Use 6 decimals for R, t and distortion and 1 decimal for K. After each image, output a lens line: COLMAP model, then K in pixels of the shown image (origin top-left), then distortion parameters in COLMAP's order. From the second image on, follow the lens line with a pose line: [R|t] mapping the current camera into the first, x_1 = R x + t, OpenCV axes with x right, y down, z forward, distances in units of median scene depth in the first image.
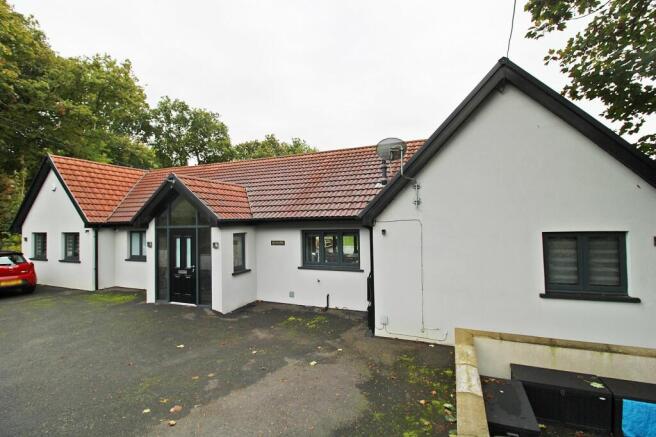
lens RADIAL K [[313.2, 0, 330.2], [0, 313.2, 210.1], [0, 0, 1]] dist [-0.000618, -0.011581]
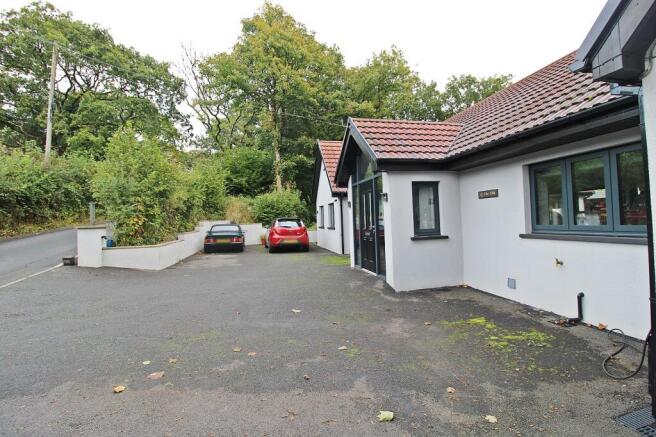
lens RADIAL K [[313.2, 0, 330.2], [0, 313.2, 210.1], [0, 0, 1]] dist [-0.000618, -0.011581]
pose [[0.570764, -0.027764, -0.820645, 0.160573], [0.046155, 0.998933, -0.001694, 0.132864], [0.819816, -0.036910, 0.571437, 0.446554]]
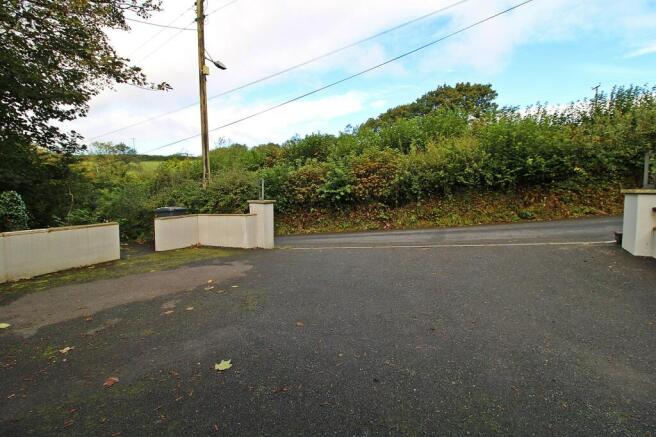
lens RADIAL K [[313.2, 0, 330.2], [0, 313.2, 210.1], [0, 0, 1]] dist [-0.000618, -0.011581]
pose [[-0.999888, 0.014910, 0.001124, -0.445377], [0.014945, 0.998872, 0.045065, 0.152737], [-0.000451, 0.045077, -0.998983, 1.004368]]
